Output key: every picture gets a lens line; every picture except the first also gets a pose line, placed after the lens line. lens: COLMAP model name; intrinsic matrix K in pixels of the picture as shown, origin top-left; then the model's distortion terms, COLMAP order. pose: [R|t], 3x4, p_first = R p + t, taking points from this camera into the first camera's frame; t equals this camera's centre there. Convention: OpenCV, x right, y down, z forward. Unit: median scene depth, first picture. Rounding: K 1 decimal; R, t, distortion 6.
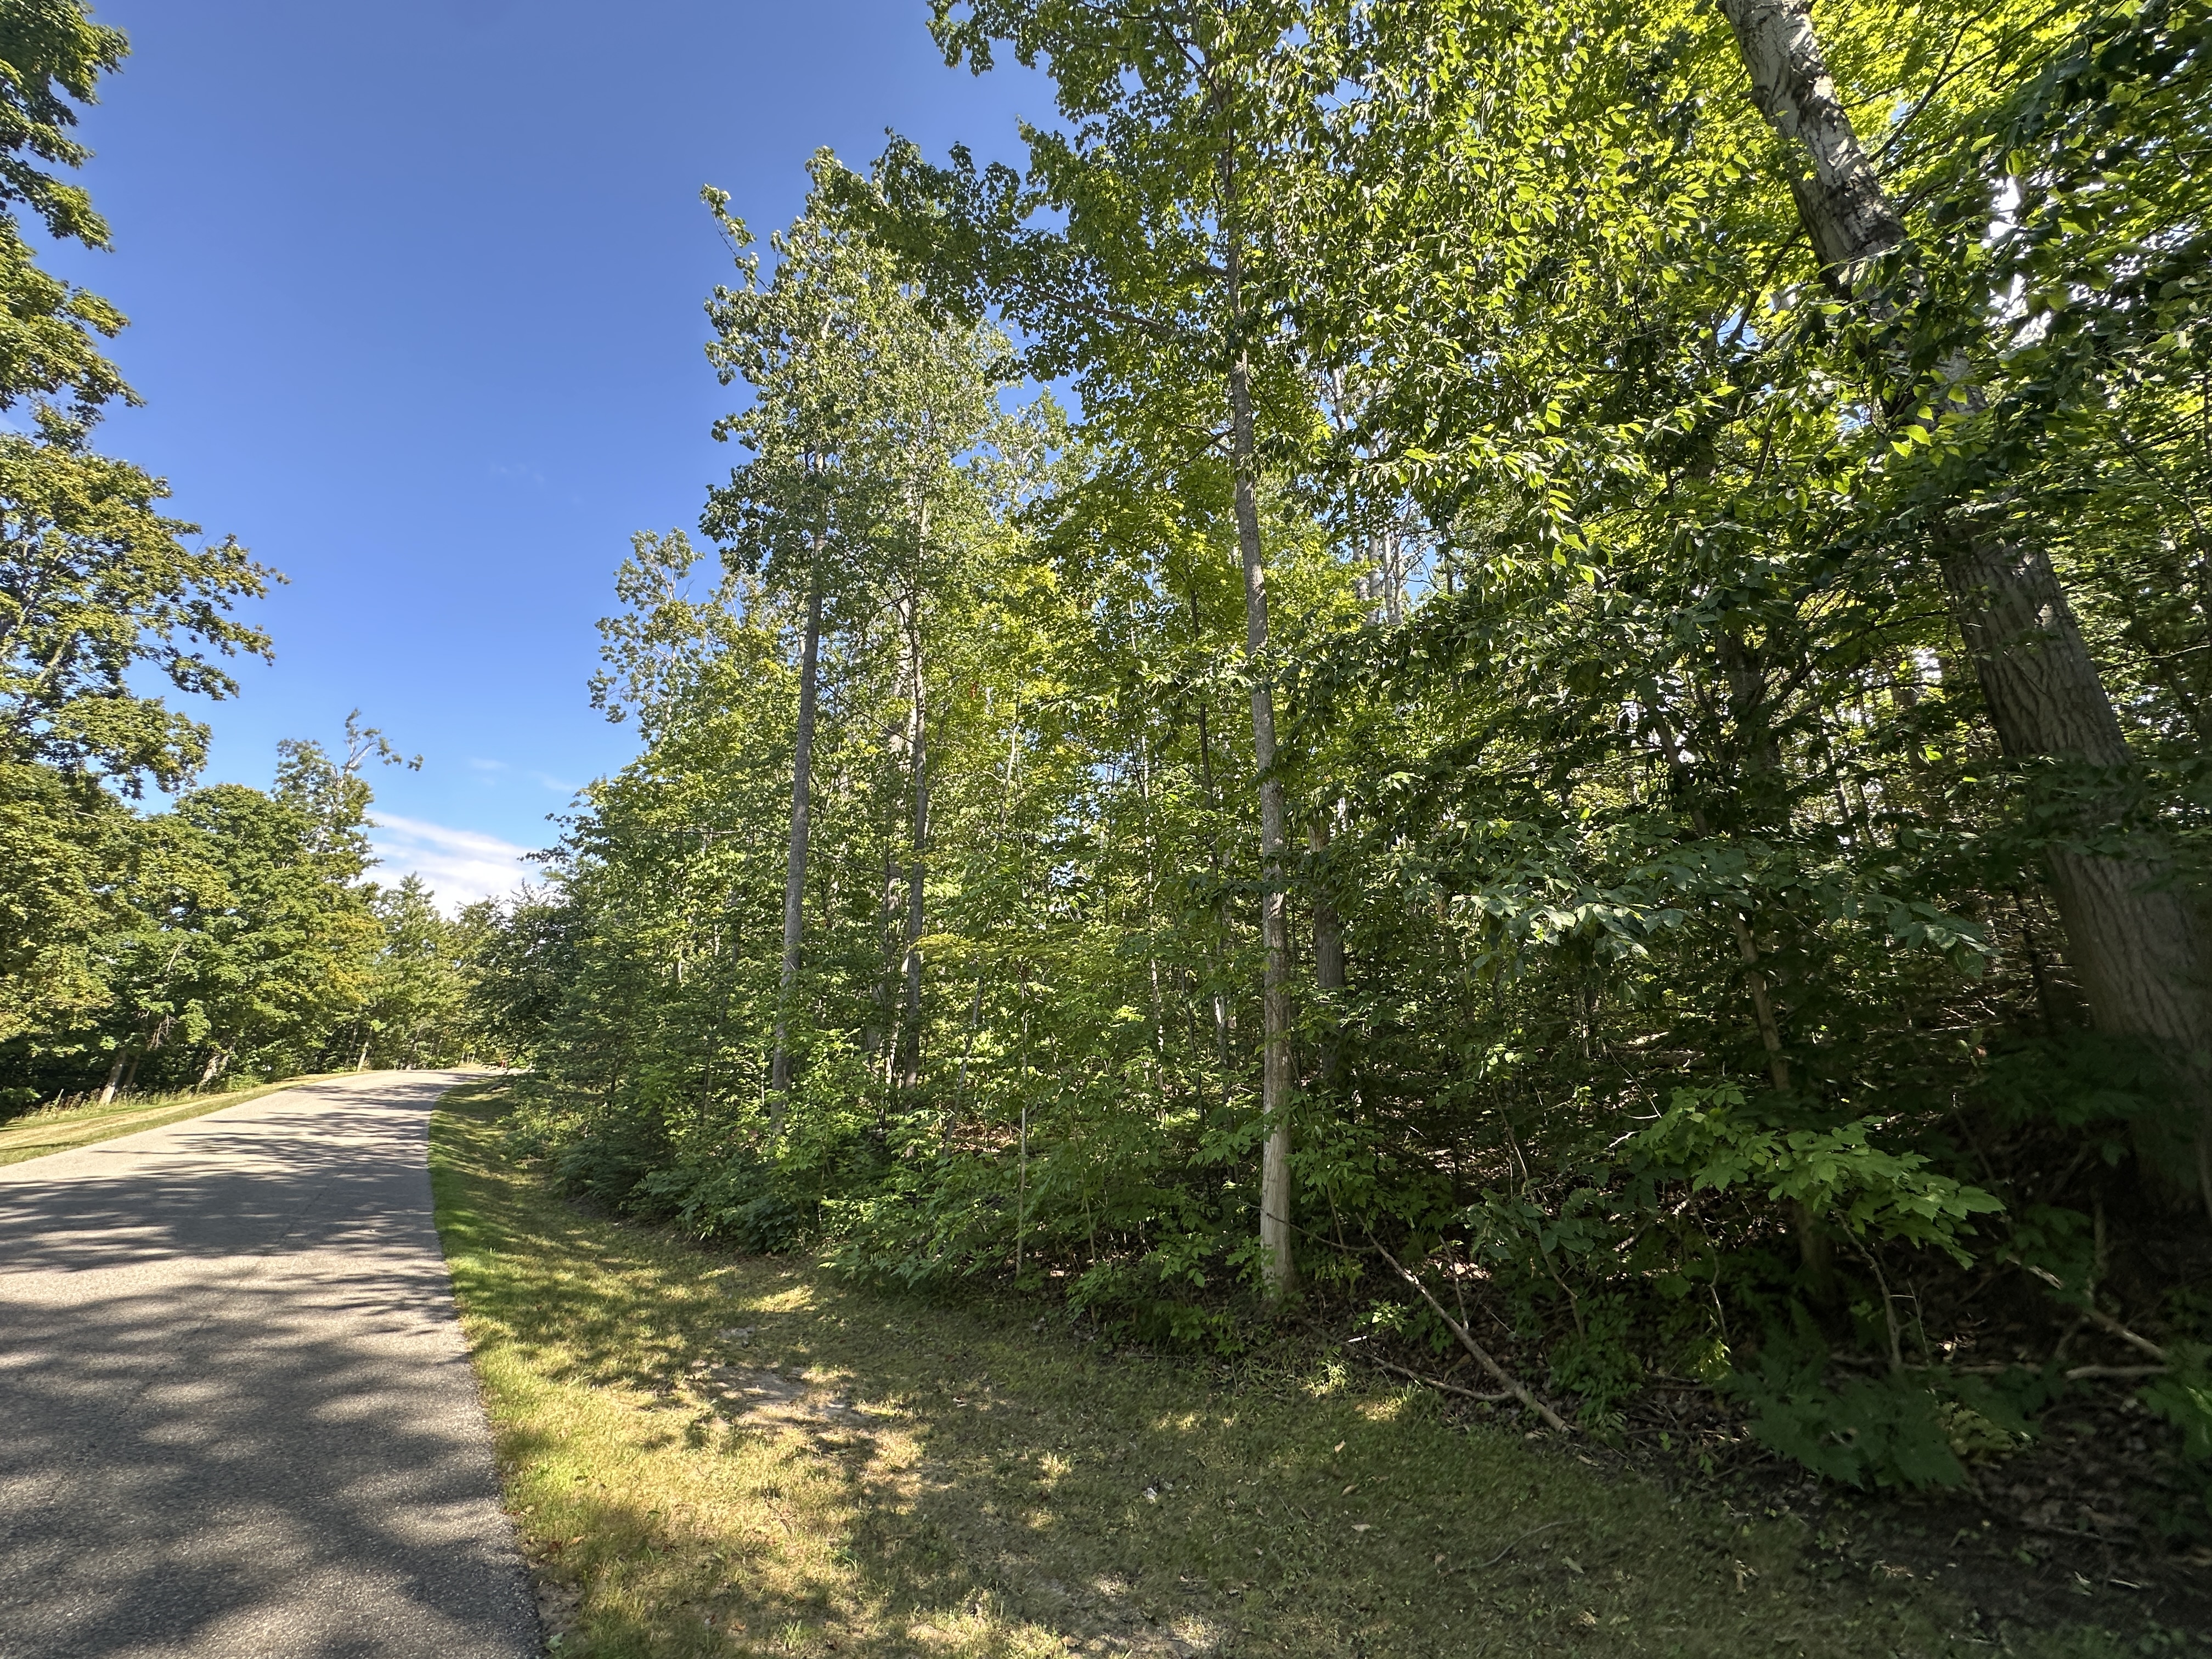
lens RADIAL K [[893.8, 0, 1104.6], [0, 893.8, 830.2], [0, 0, 1]] dist [0.001709, 0.000310]
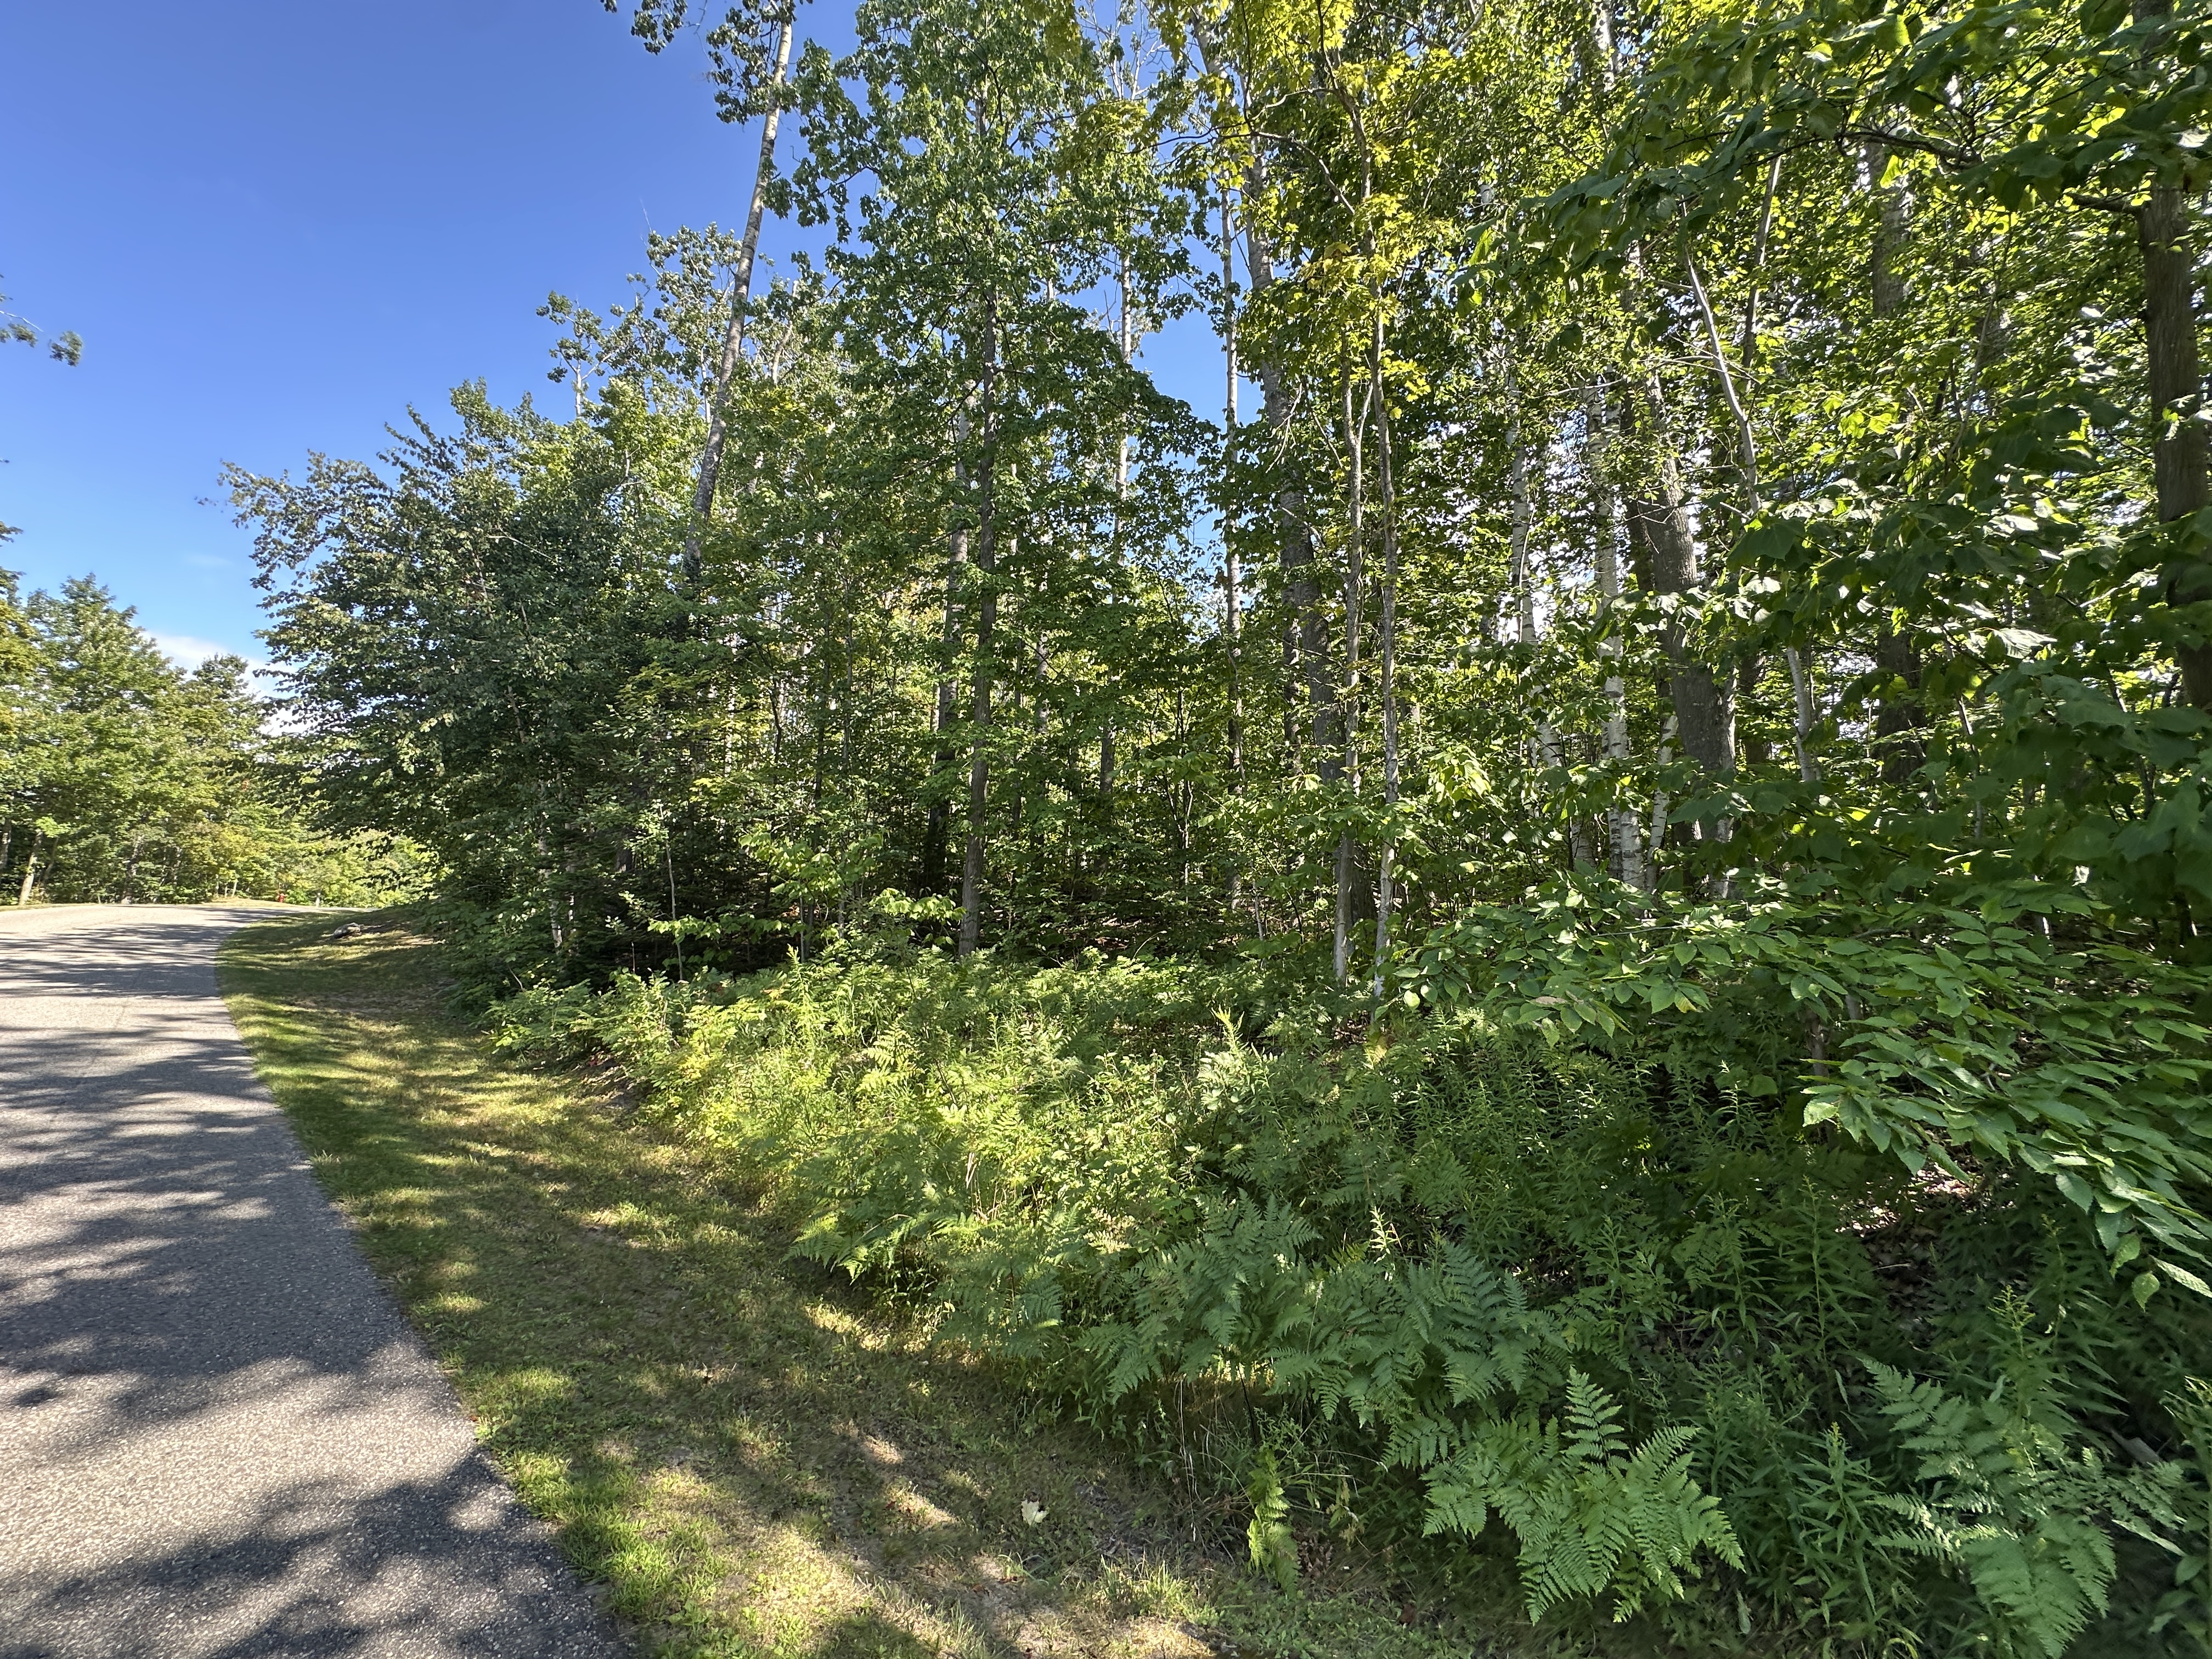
lens RADIAL K [[893.8, 0, 1108.2], [0, 893.8, 836.7], [0, 0, 1]] dist [0.001709, 0.000310]
pose [[0.982228, 0.016106, 0.187002, -0.254716], [-0.048749, 0.984011, 0.171307, 0.091902], [-0.181253, -0.177379, 0.967308, 0.320079]]
